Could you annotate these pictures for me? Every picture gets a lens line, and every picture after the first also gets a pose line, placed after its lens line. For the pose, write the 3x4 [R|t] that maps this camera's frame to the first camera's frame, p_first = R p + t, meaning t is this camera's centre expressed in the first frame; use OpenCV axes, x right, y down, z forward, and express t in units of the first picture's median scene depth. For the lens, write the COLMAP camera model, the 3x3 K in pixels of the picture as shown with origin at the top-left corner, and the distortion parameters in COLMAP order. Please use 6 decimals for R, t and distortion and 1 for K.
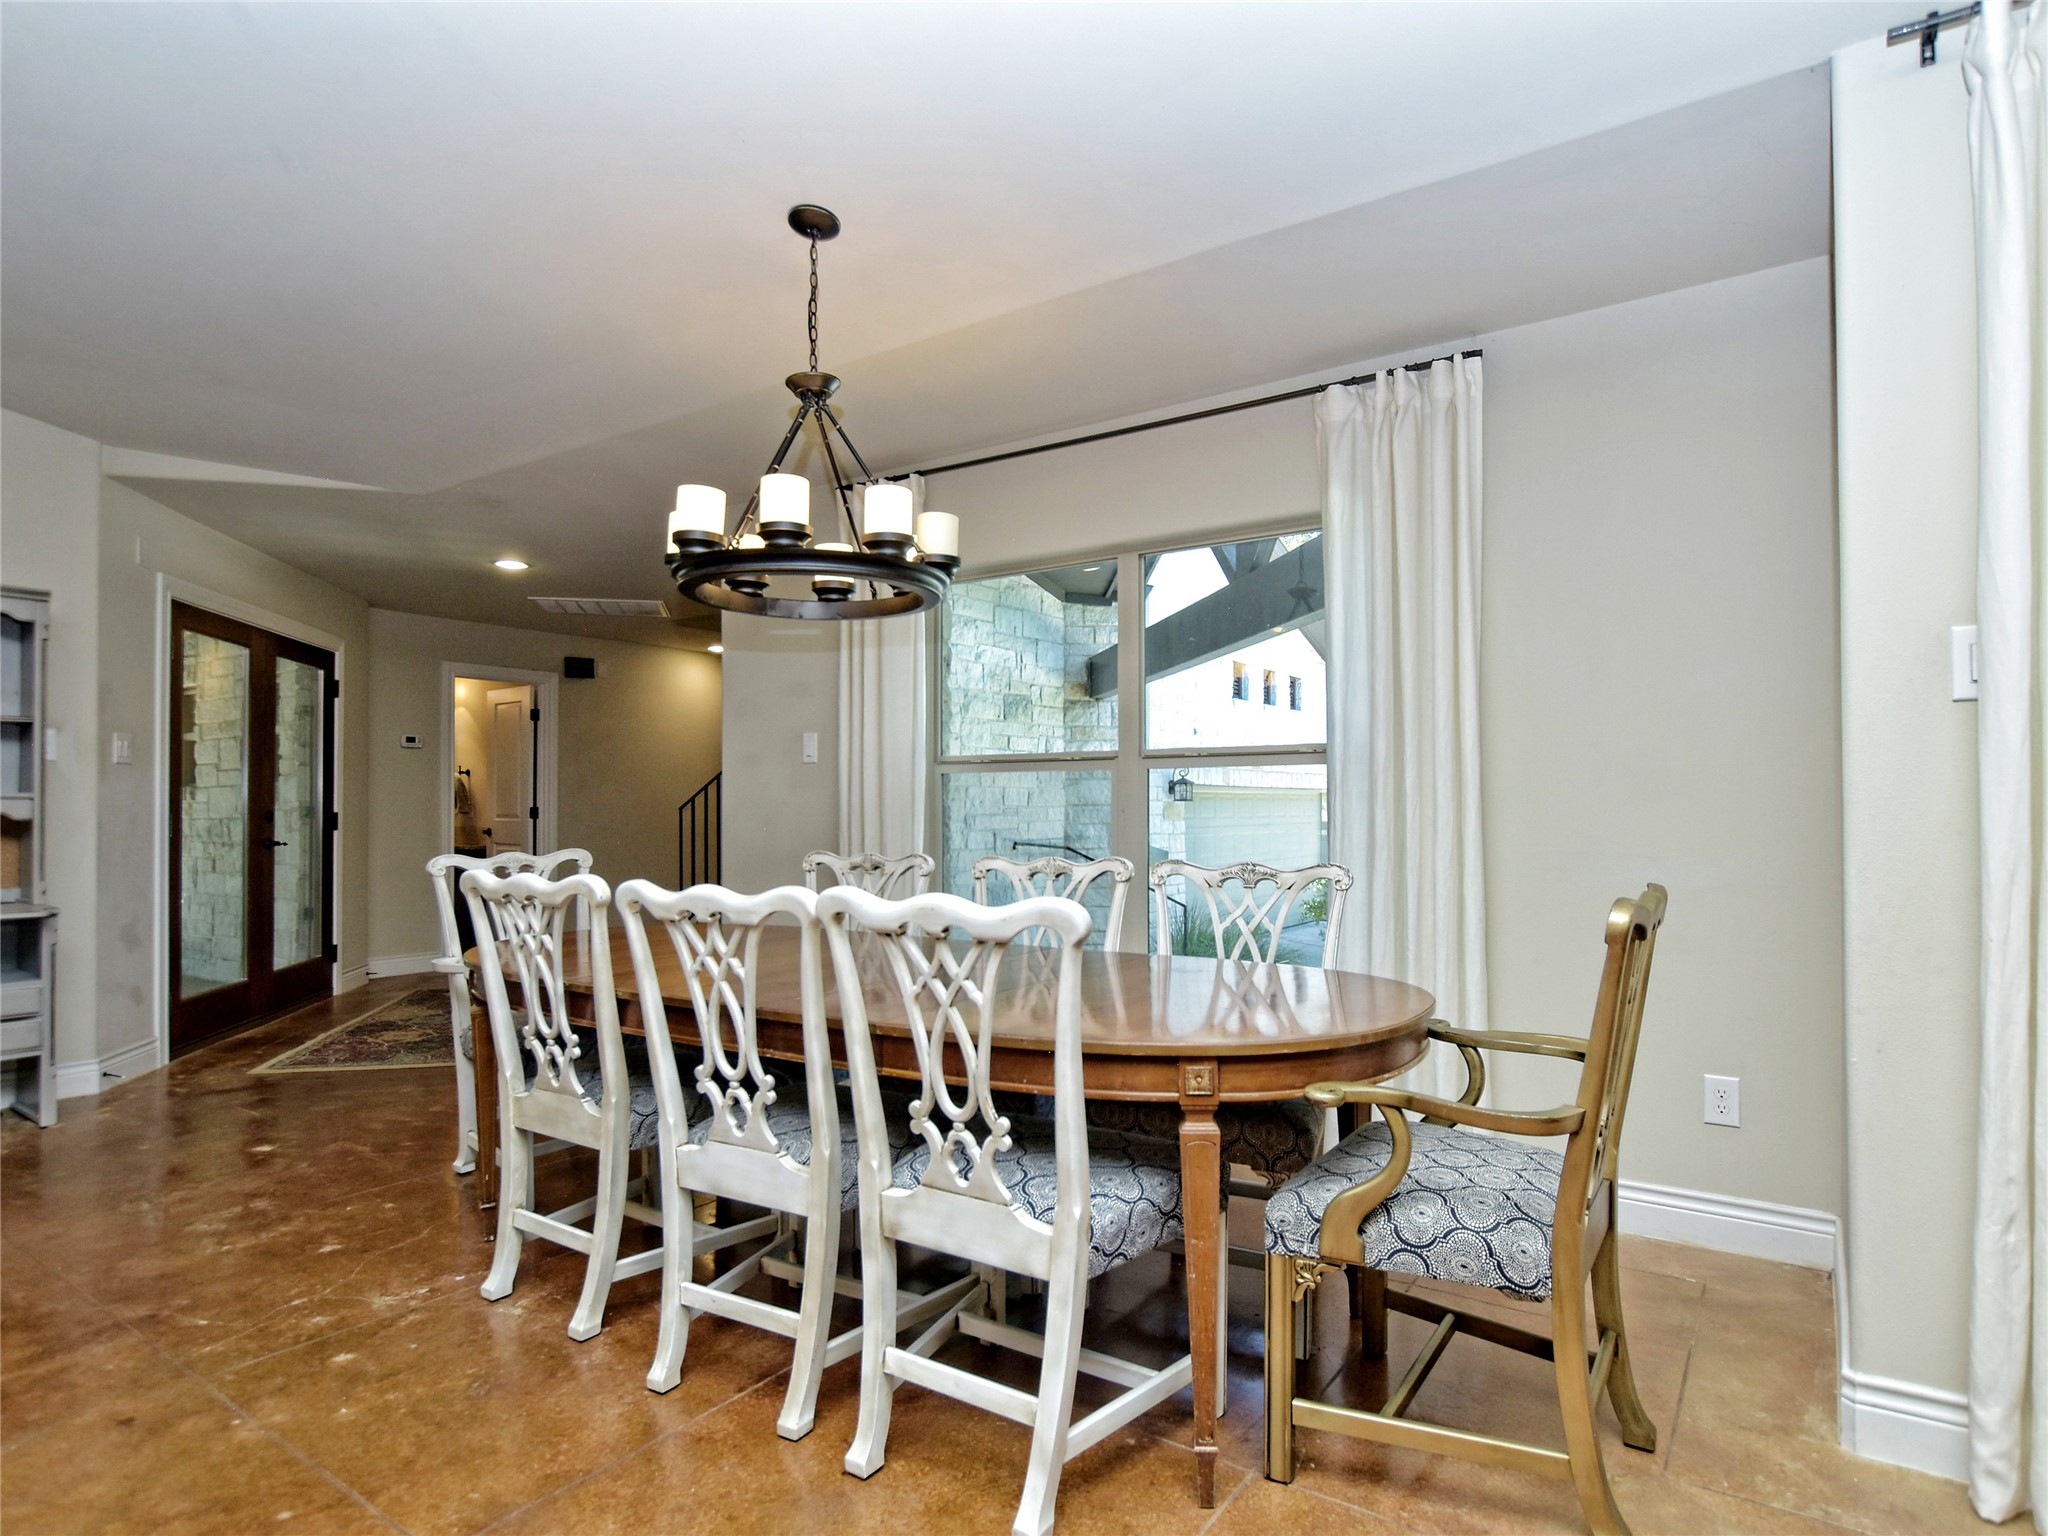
lens RADIAL K [[1215.8, 0, 1024.0], [0, 1215.8, 768.0], [0, 0, 1]] dist [-0.000720, -0.000541]
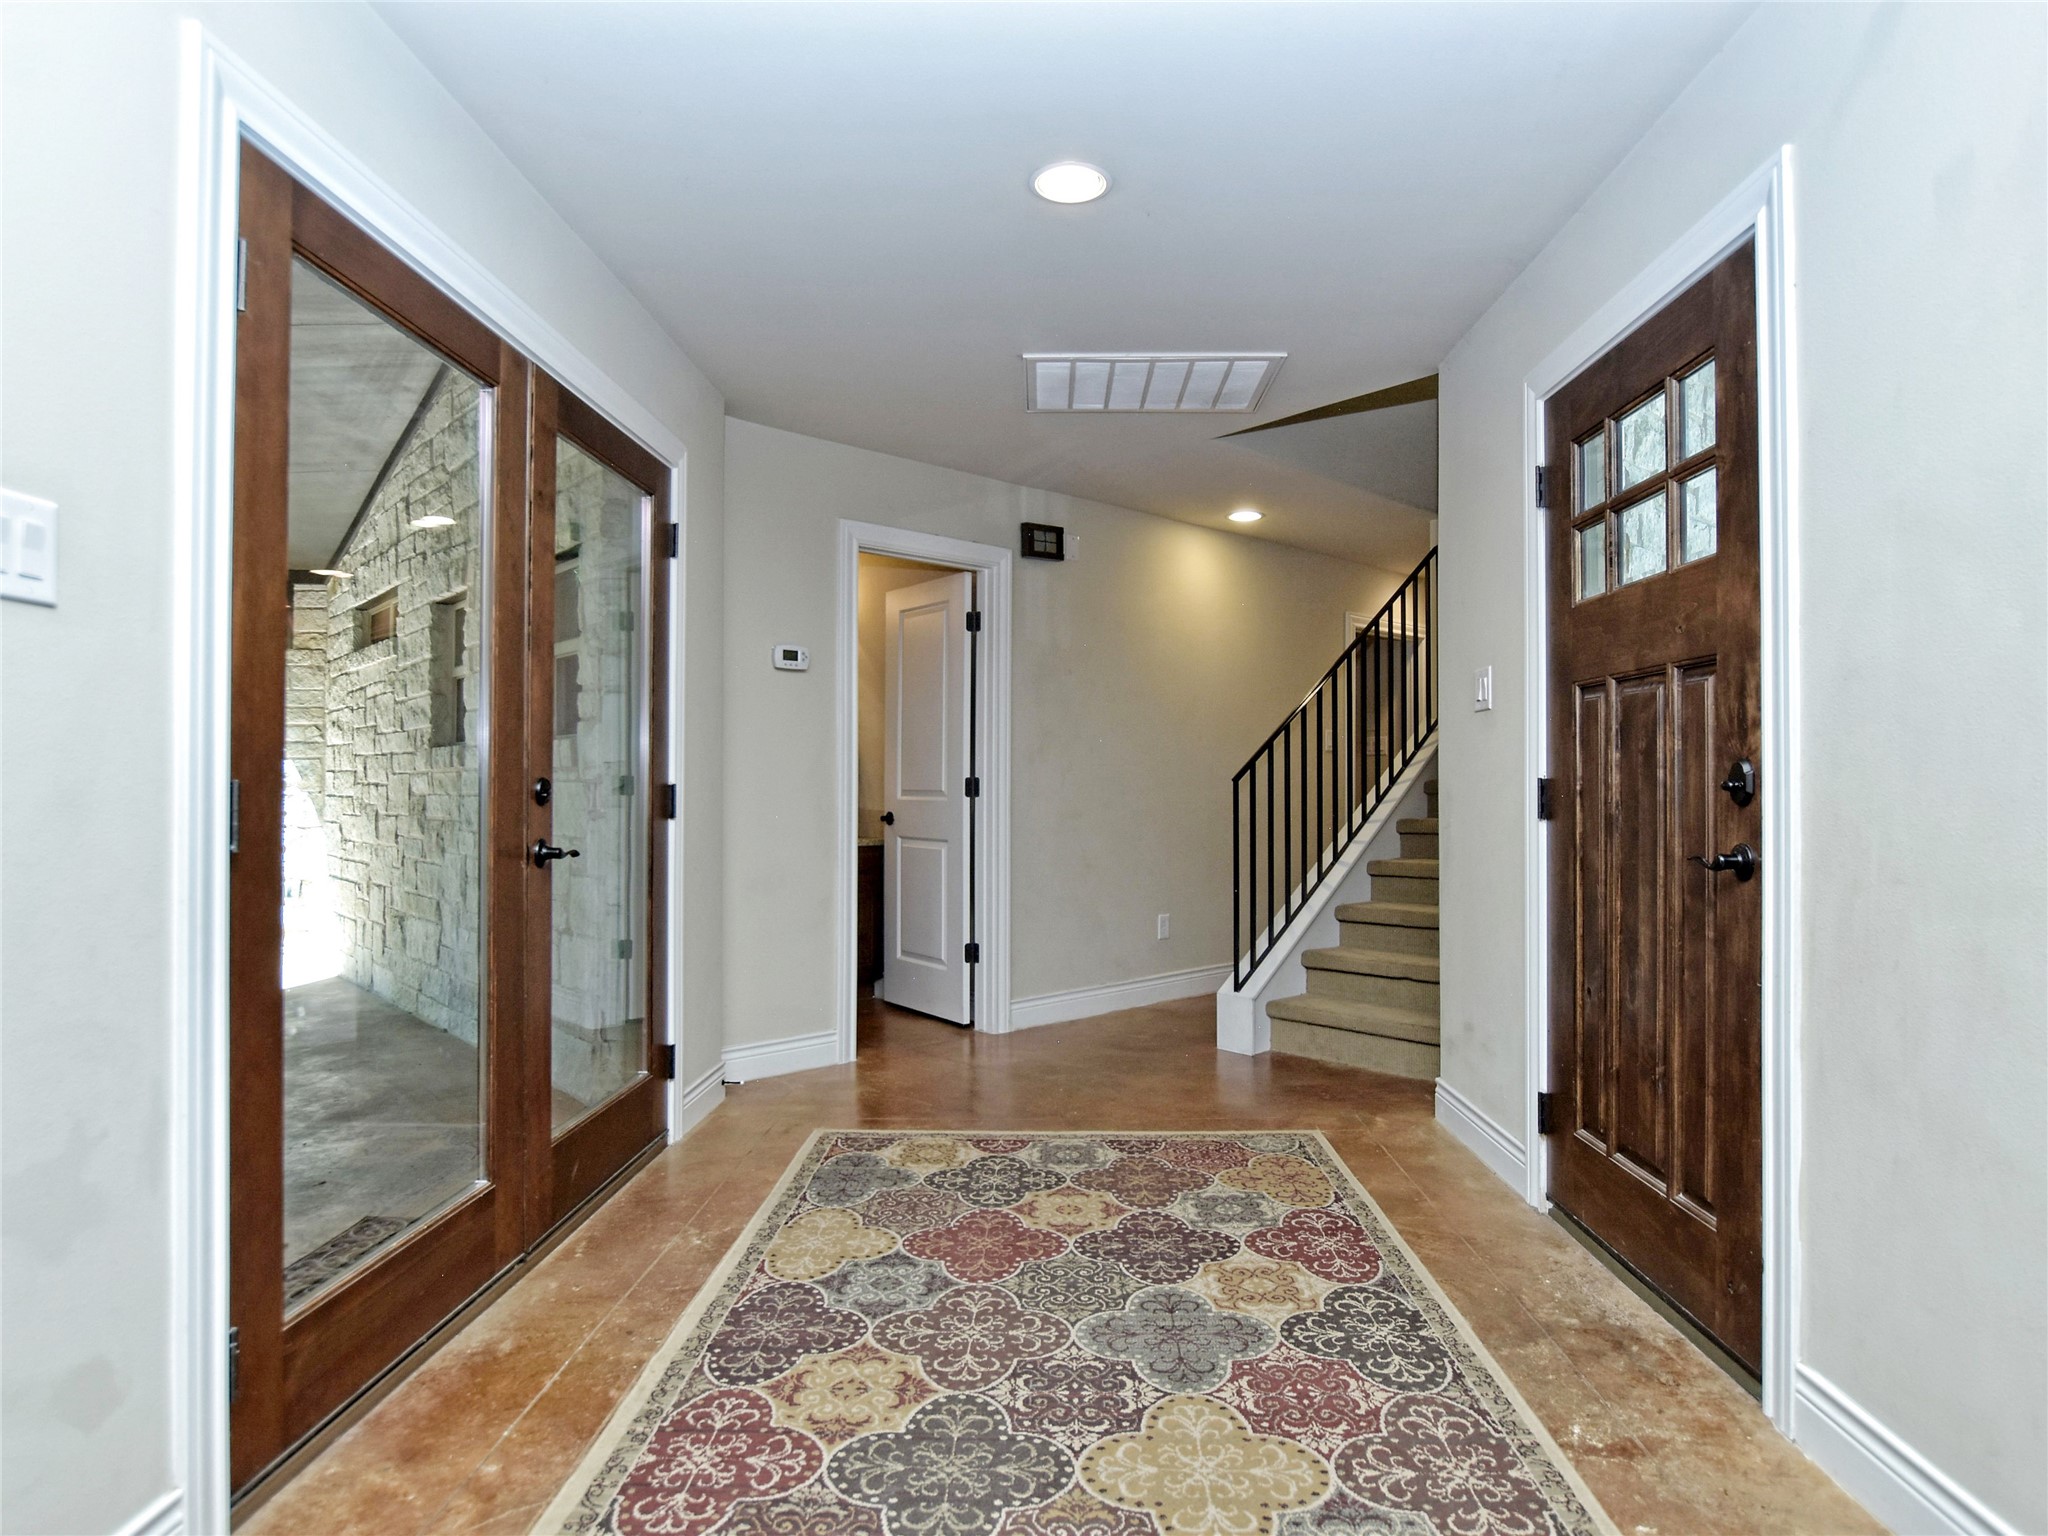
lens RADIAL K [[1180.8, 0, 1023.4], [0, 1180.8, 736.9], [0, 0, 1]] dist [-0.002687, -0.002093]
pose [[0.977840, -0.003248, -0.209327, -0.316624], [0.002010, 0.999979, -0.006128, 0.019769], [0.209343, 0.005572, 0.977826, 0.543339]]
